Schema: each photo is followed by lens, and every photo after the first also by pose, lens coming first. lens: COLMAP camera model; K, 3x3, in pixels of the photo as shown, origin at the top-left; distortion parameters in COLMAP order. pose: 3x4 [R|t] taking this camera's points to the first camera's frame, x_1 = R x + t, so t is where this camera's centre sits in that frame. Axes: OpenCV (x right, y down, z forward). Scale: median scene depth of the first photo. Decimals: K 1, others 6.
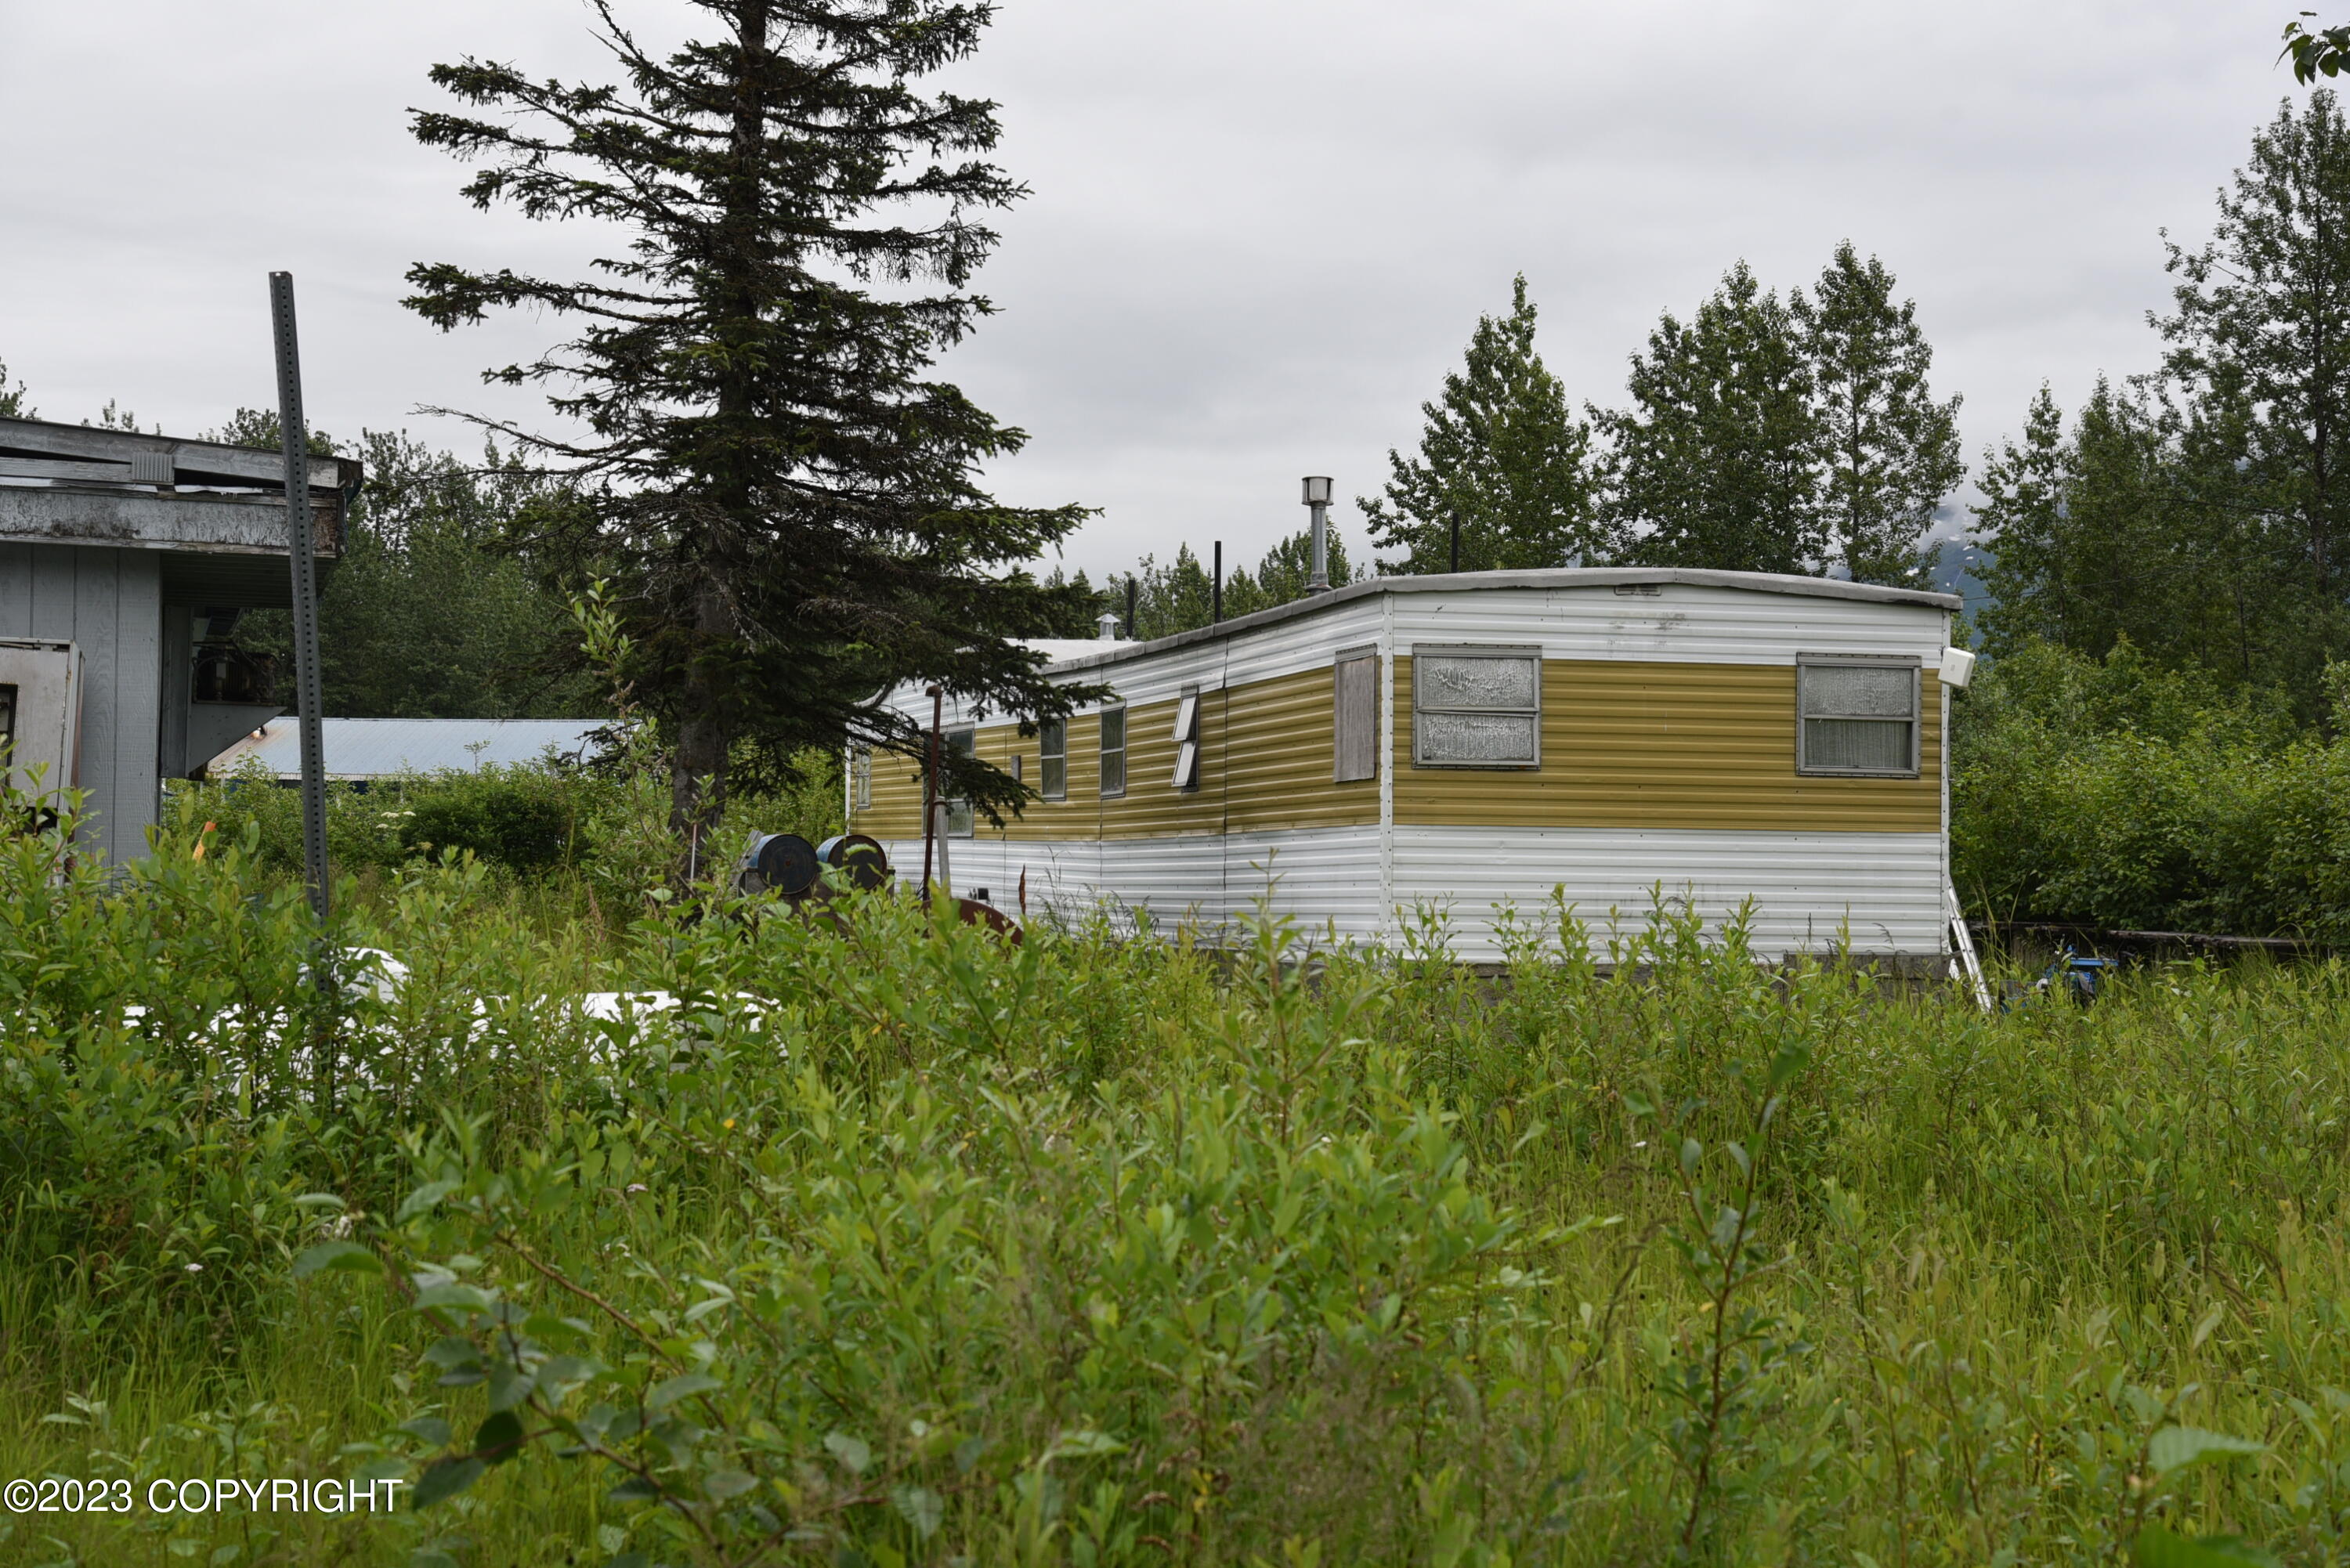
lens RADIAL K [[3688.4, 0, 1175.0], [0, 3688.4, 784.0], [0, 0, 1]] dist [0.234911, 0.143138]
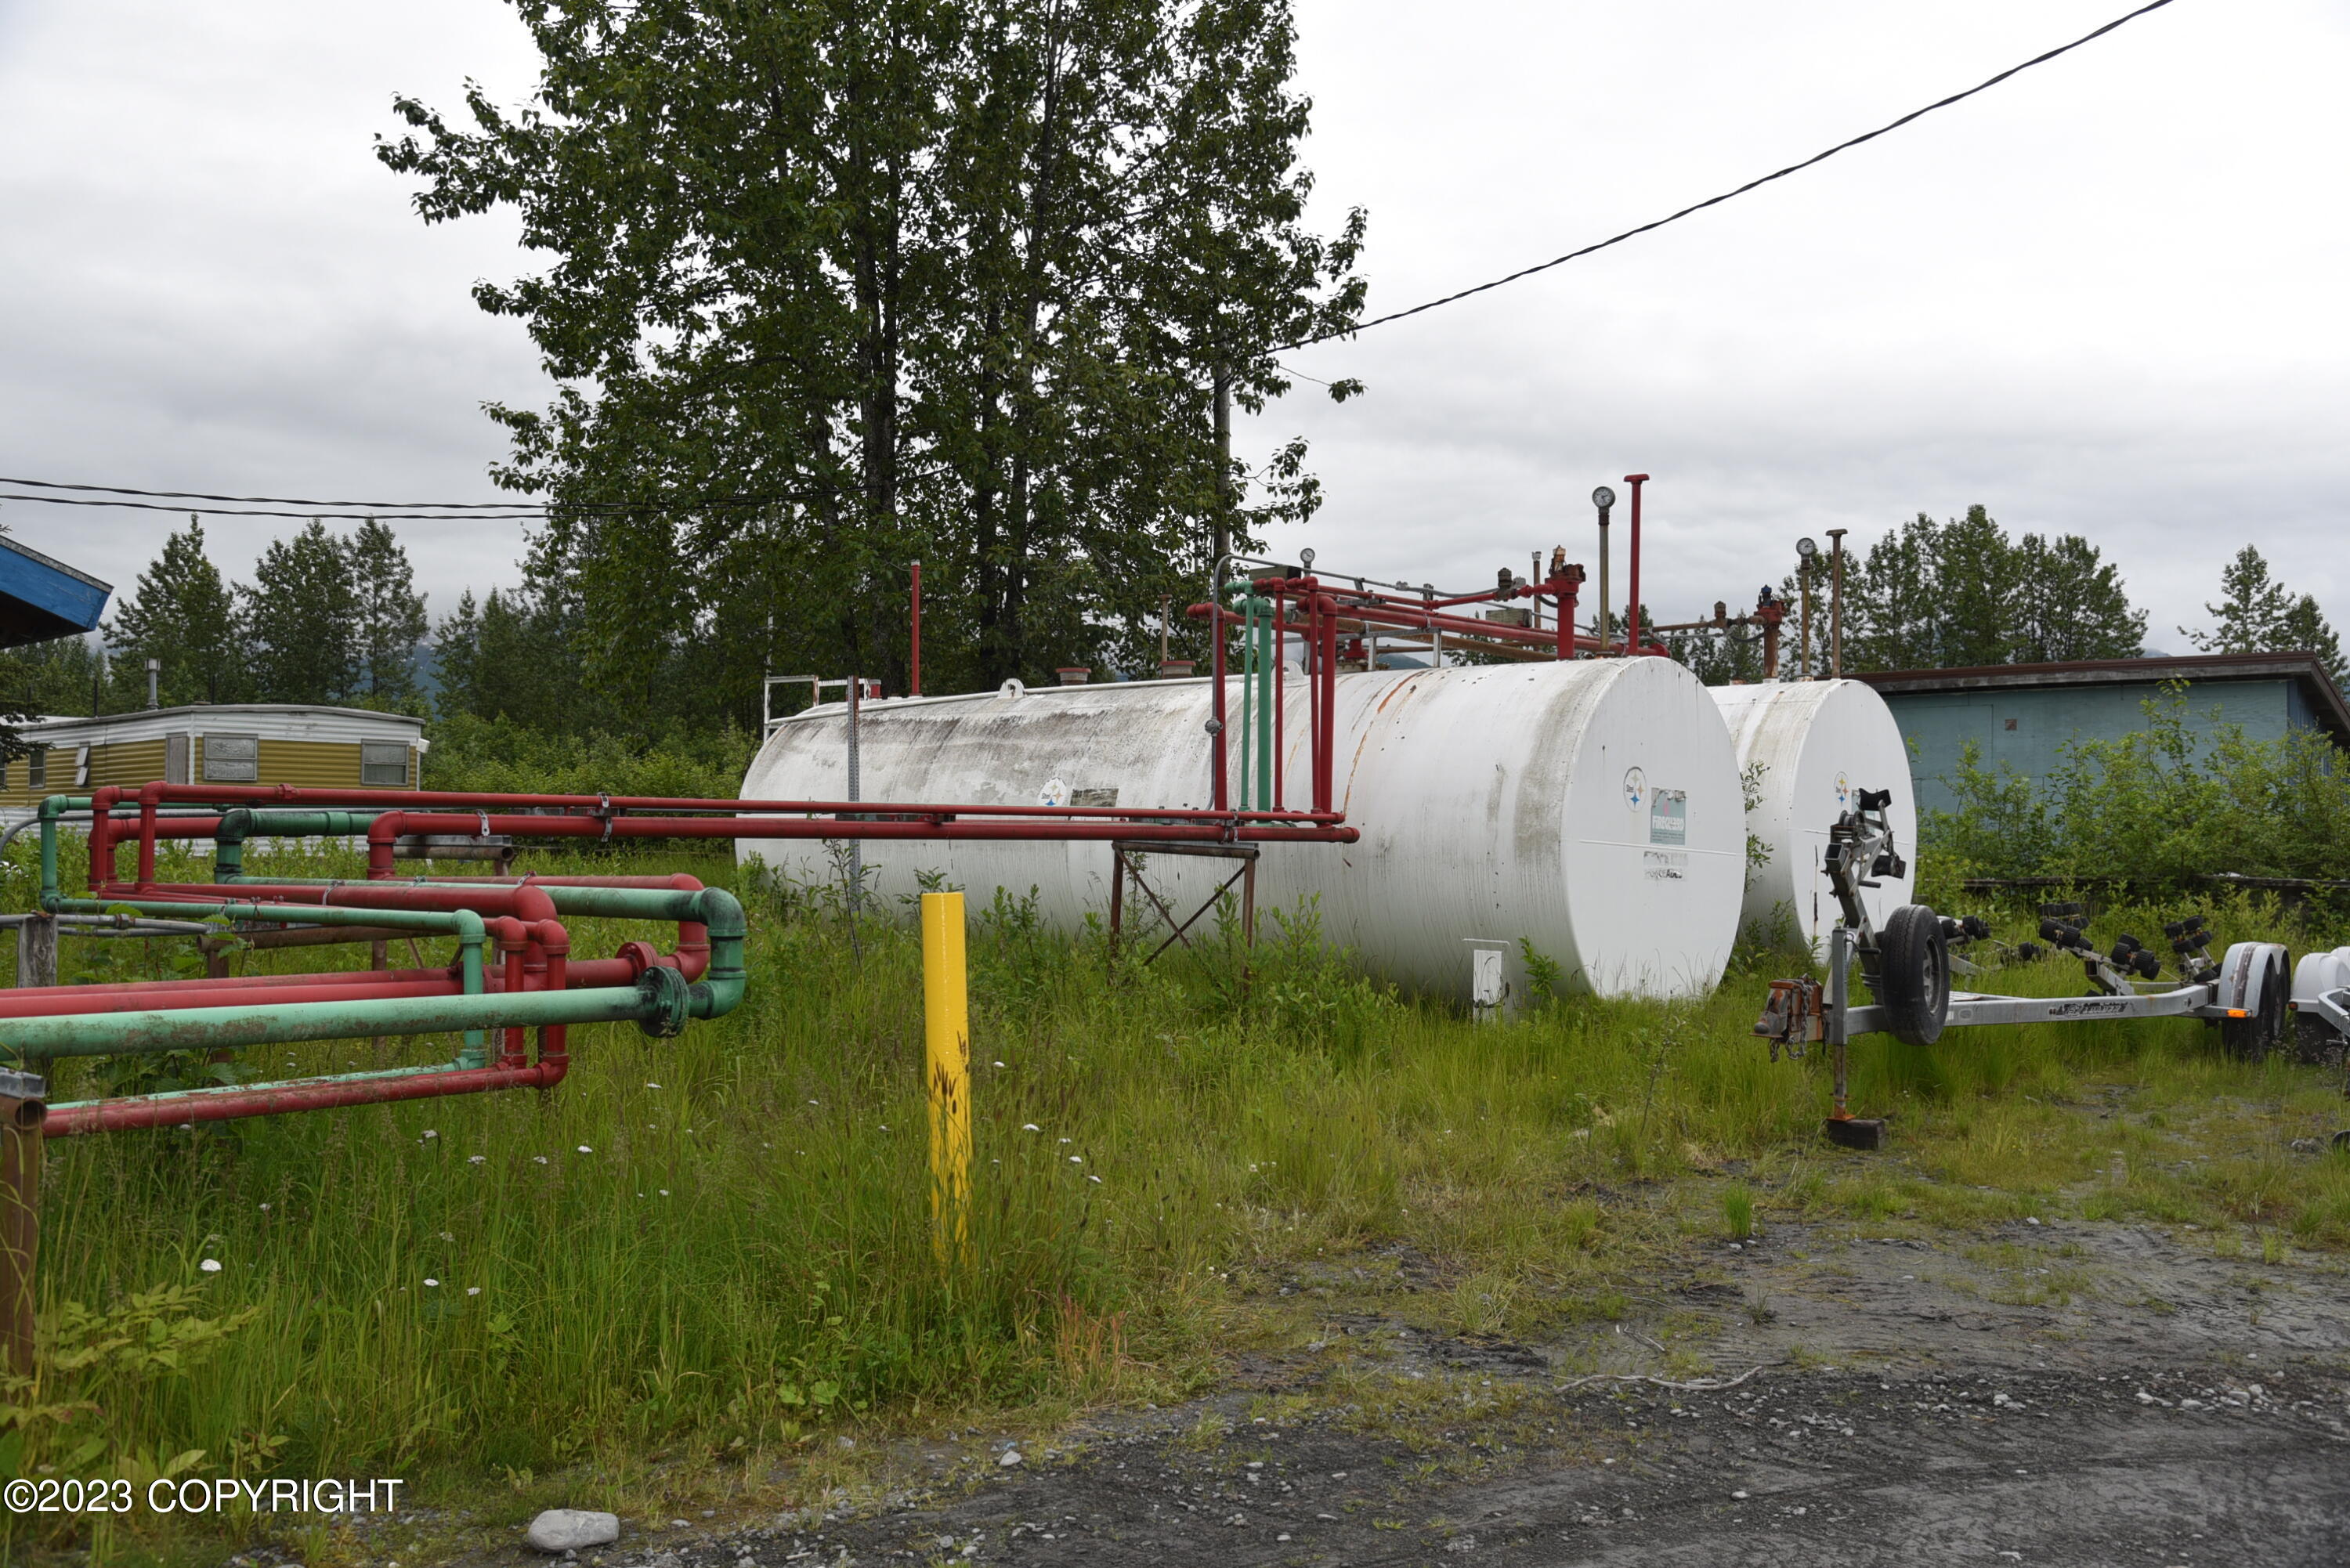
lens RADIAL K [[2036.8, 0, 1175.0], [0, 2036.8, 784.0], [0, 0, 1]] dist [-0.069609, 0.154116]
pose [[0.846538, 0.008357, 0.532262, -0.036574], [-0.011675, 0.999928, 0.002870, -0.004700], [-0.532200, -0.008643, 0.846575, -0.178553]]
